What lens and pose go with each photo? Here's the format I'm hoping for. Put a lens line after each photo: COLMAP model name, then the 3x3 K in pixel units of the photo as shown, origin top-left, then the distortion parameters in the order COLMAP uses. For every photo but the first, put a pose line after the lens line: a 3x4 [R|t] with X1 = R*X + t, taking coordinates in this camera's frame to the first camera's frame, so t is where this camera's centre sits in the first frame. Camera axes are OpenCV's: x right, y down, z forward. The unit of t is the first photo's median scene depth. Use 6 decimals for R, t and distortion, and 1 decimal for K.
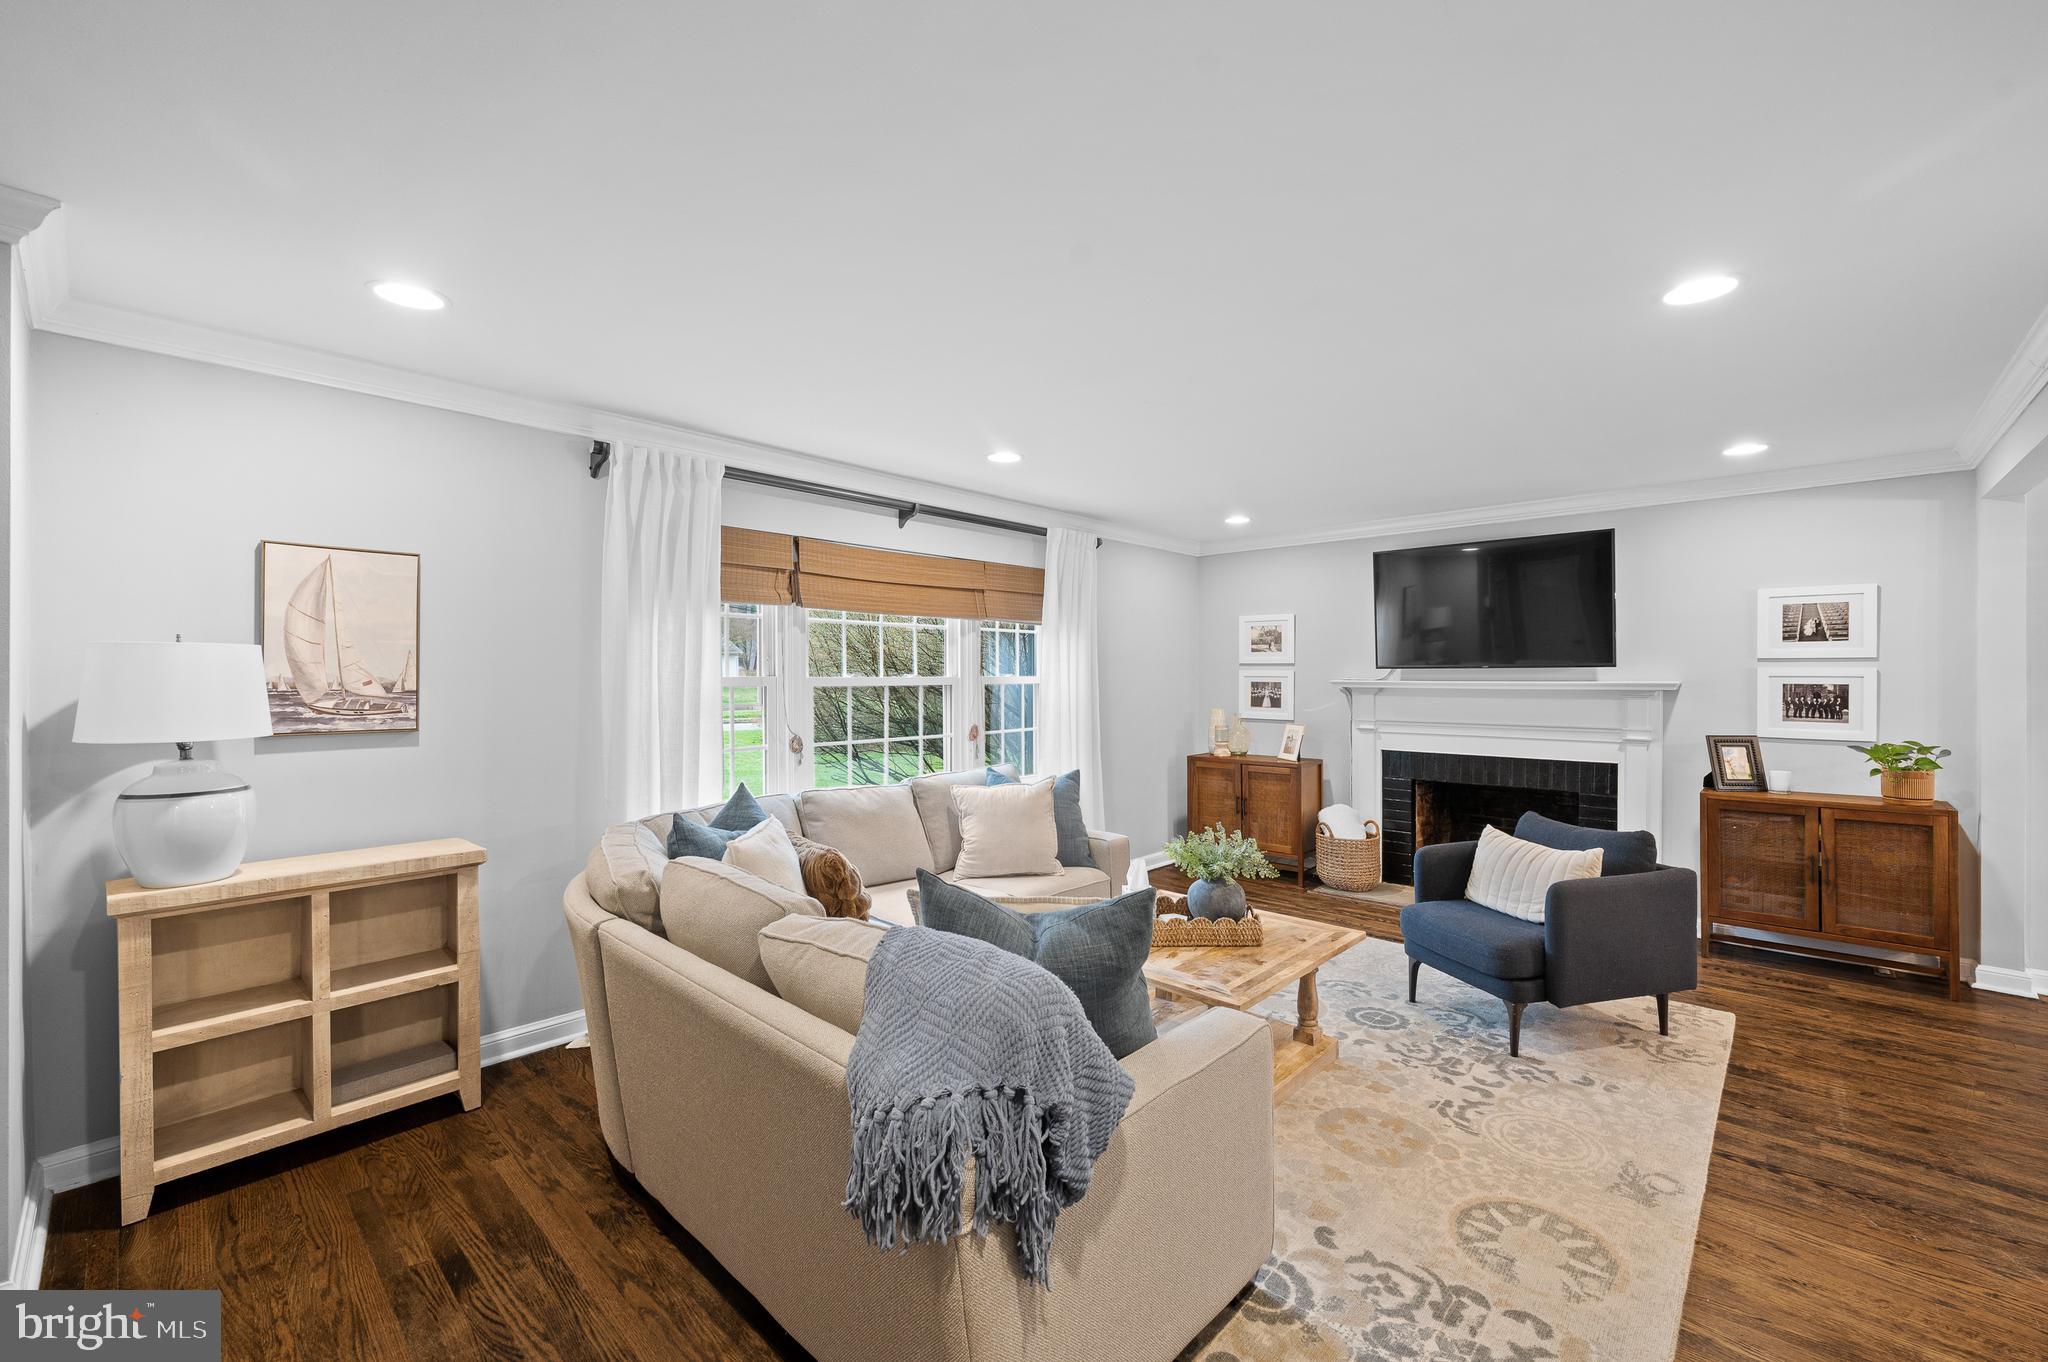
lens RADIAL K [[839.9, 0, 1025.8], [0, 839.9, 659.9], [0, 0, 1]] dist [-0.000218, -0.000170]
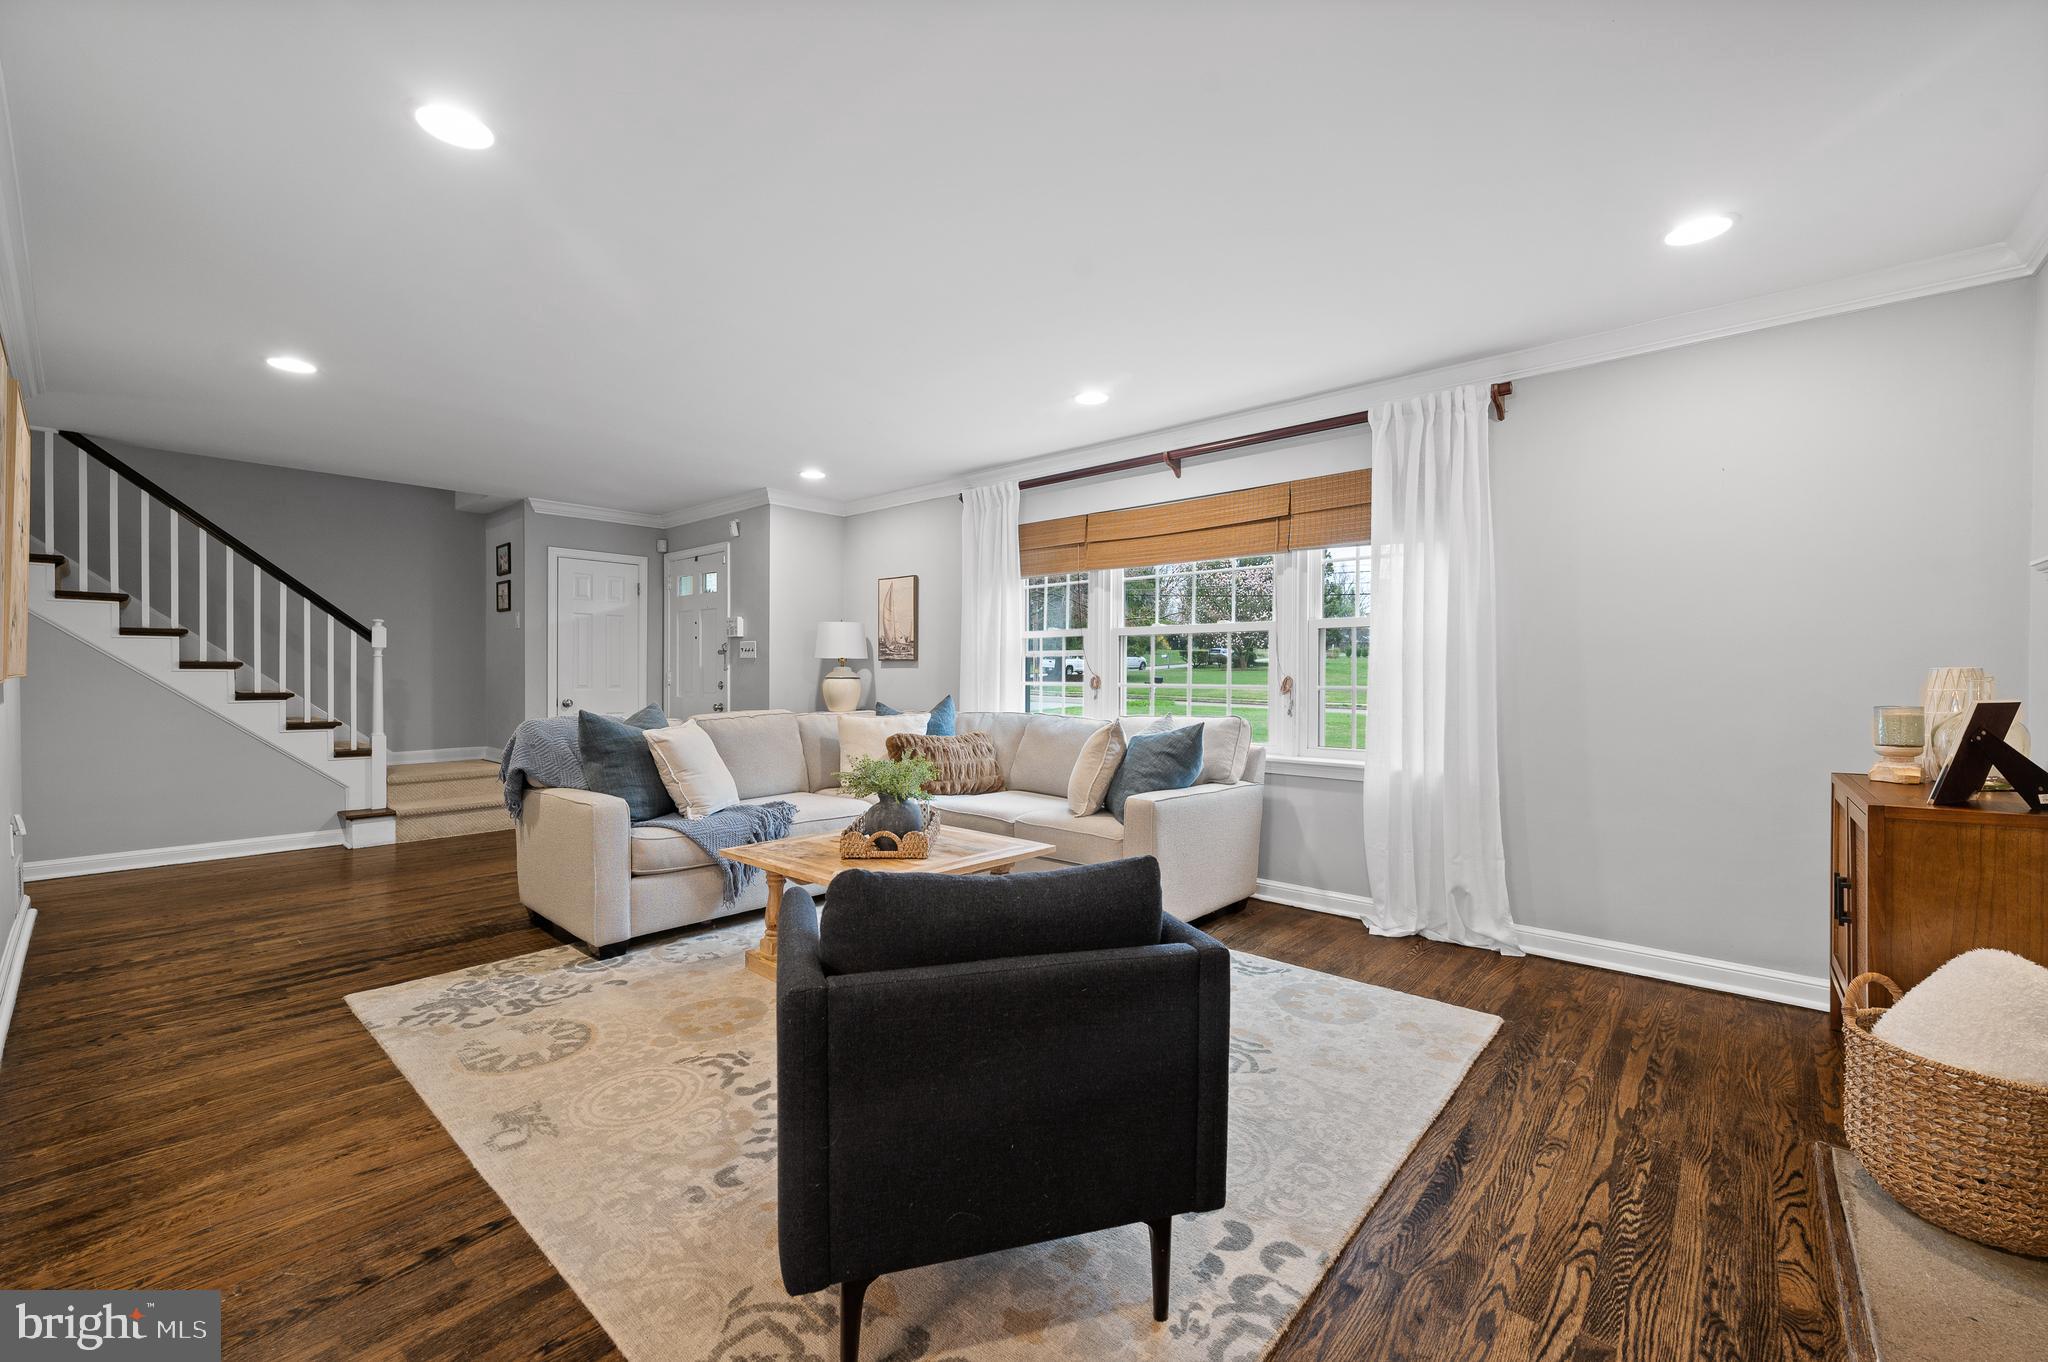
lens RADIAL K [[818.2, 0, 1027.3], [0, 818.2, 673.8], [0, 0, 1]] dist [-0.001966, -0.000035]
pose [[0.027737, 0.001373, -0.999614, 0.955113], [0.015243, 0.999882, 0.001796, 0.086707], [0.999499, -0.015287, 0.027713, 0.896187]]
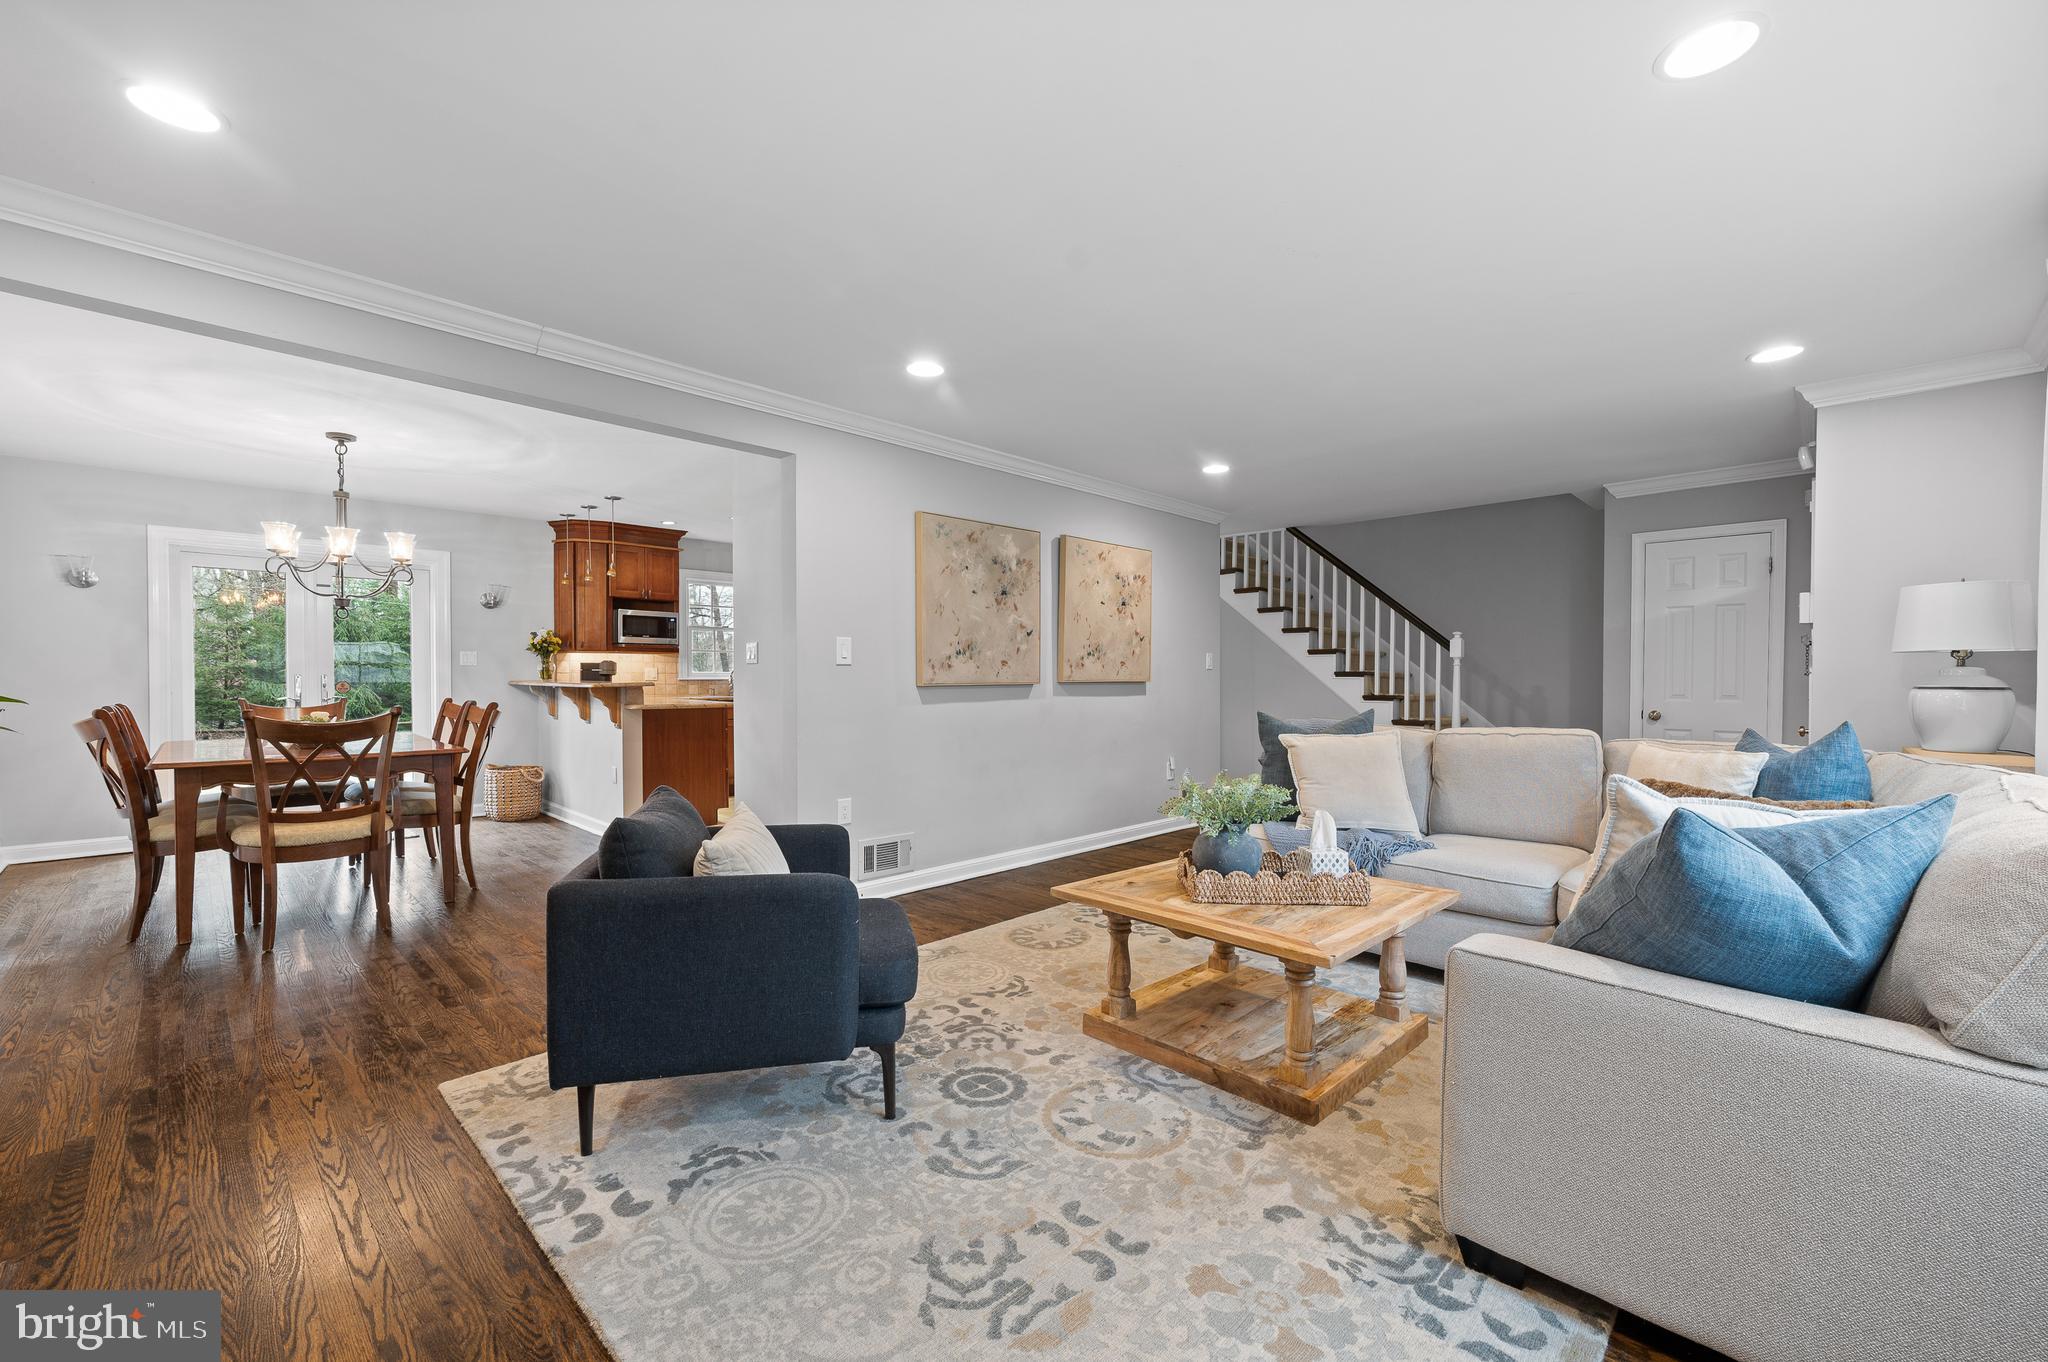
lens RADIAL K [[836.1, 0, 1018.3], [0, 836.1, 685.7], [0, 0, 1]] dist [0.000128, -0.000131]
pose [[-0.999494, -0.000272, 0.031801, 0.321397], [-0.000575, 0.999955, -0.009516, 0.098188], [-0.031797, -0.009530, -0.999449, 1.454683]]
